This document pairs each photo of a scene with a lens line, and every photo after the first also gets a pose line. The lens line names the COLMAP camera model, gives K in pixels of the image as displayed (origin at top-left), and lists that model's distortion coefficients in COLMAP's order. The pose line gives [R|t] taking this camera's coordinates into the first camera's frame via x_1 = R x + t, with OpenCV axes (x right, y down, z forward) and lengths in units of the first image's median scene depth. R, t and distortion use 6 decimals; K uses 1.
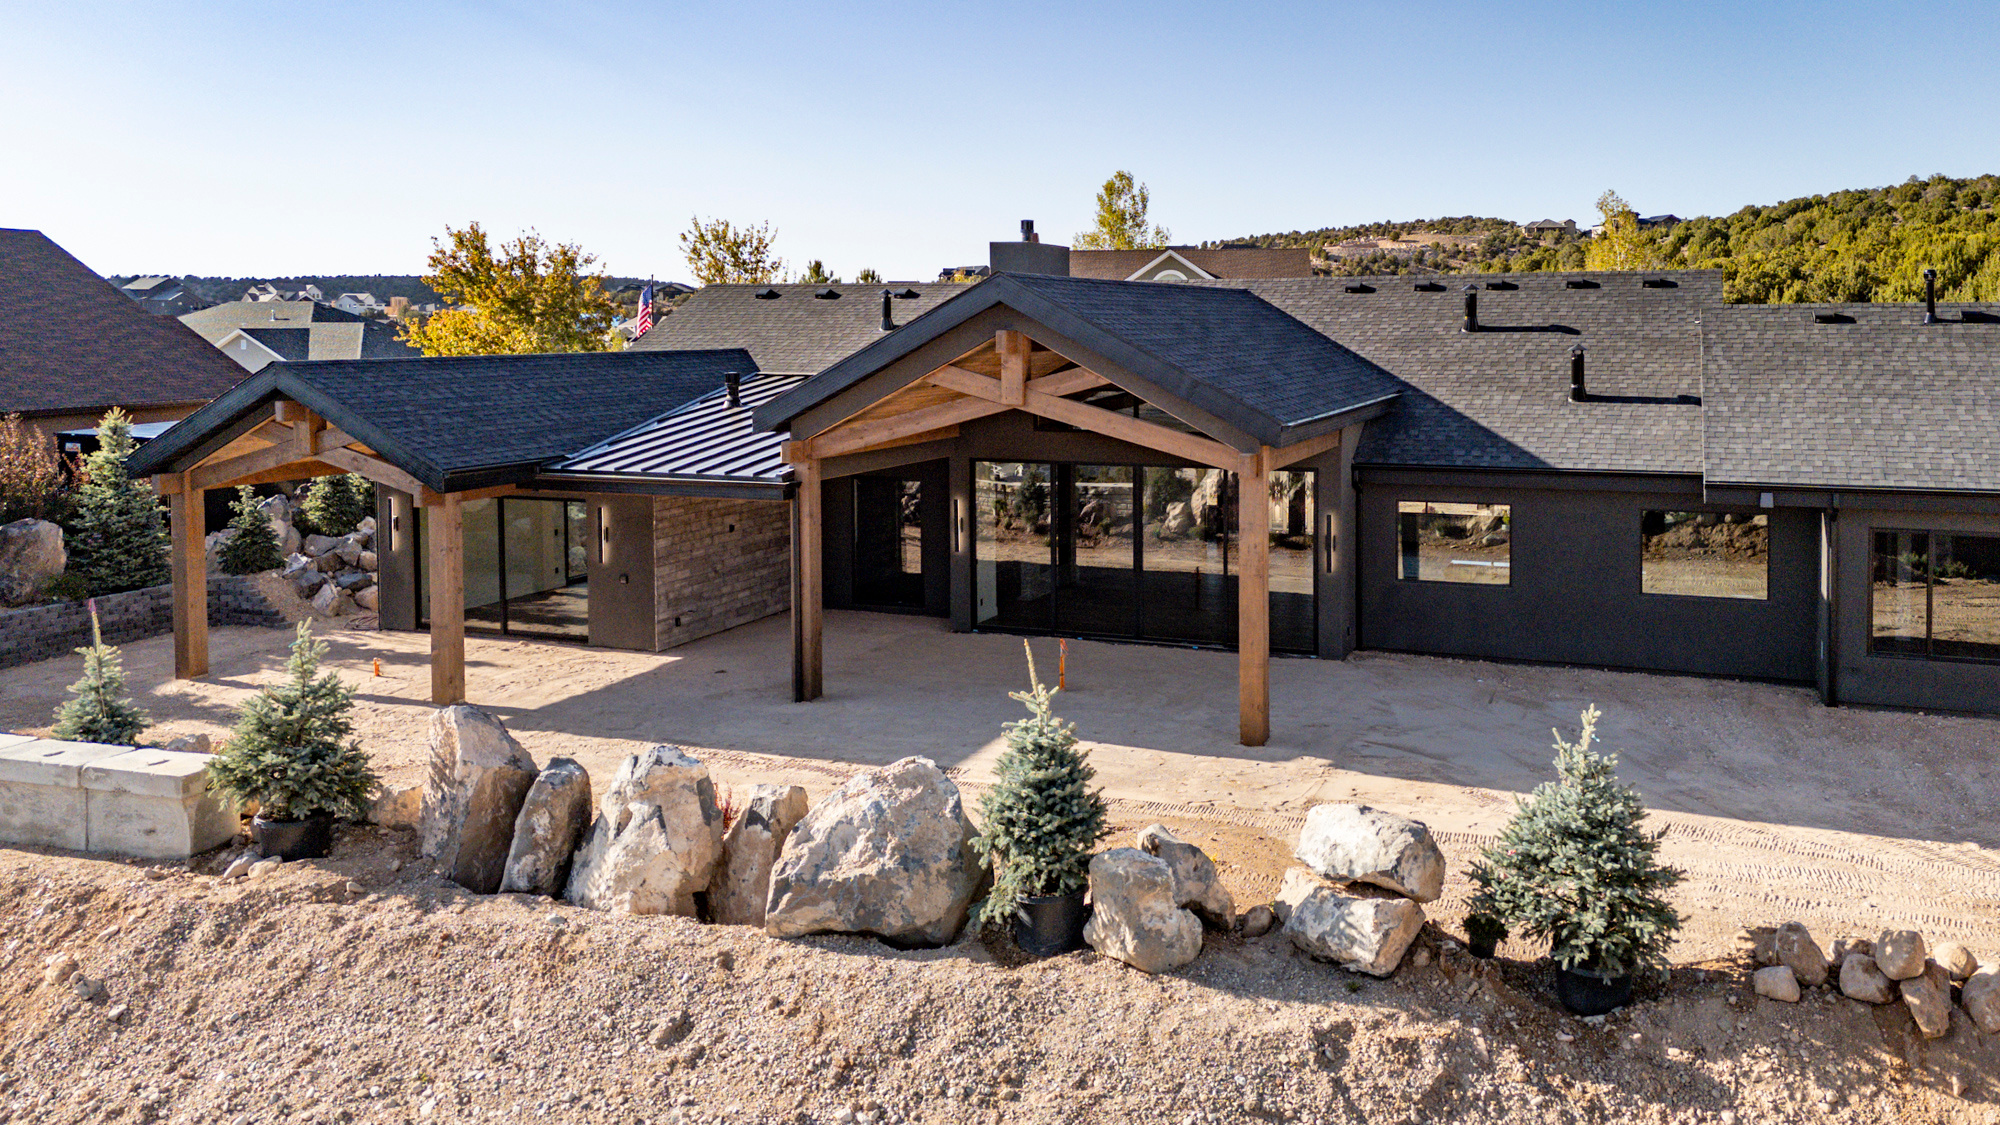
lens RADIAL K [[1533.7, 0, 1055.3], [0, 1533.7, 401.0], [0, 0, 1]] dist [0.076024, -0.059593]
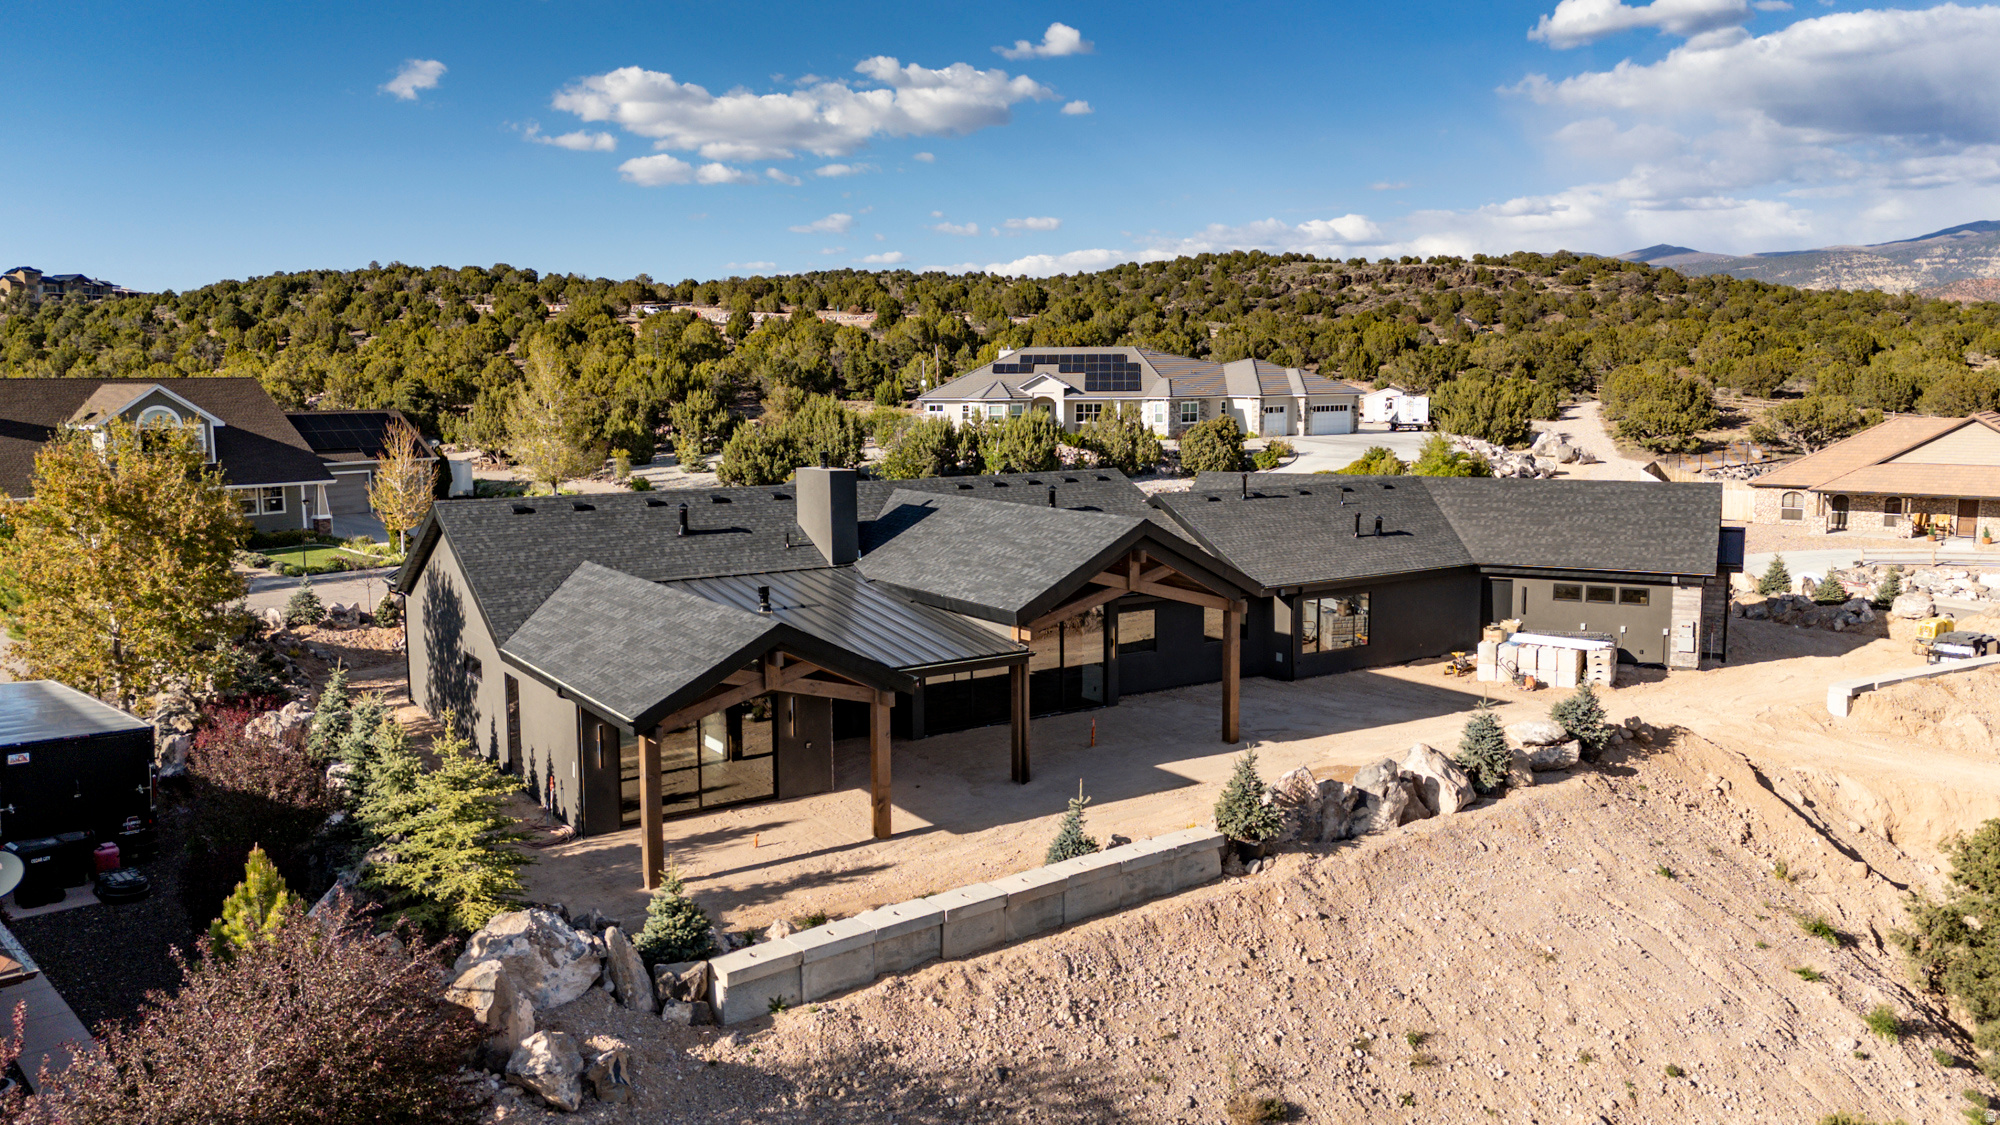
lens RADIAL K [[1533.7, 0, 1037.7], [0, 1533.7, 556.1], [0, 0, 1]] dist [0.076024, -0.059593]
pose [[0.558036, -0.098037, 0.824005, -1.439796], [0.045584, 0.995119, 0.087525, -0.182234], [-0.828564, -0.011281, 0.559781, 0.077106]]
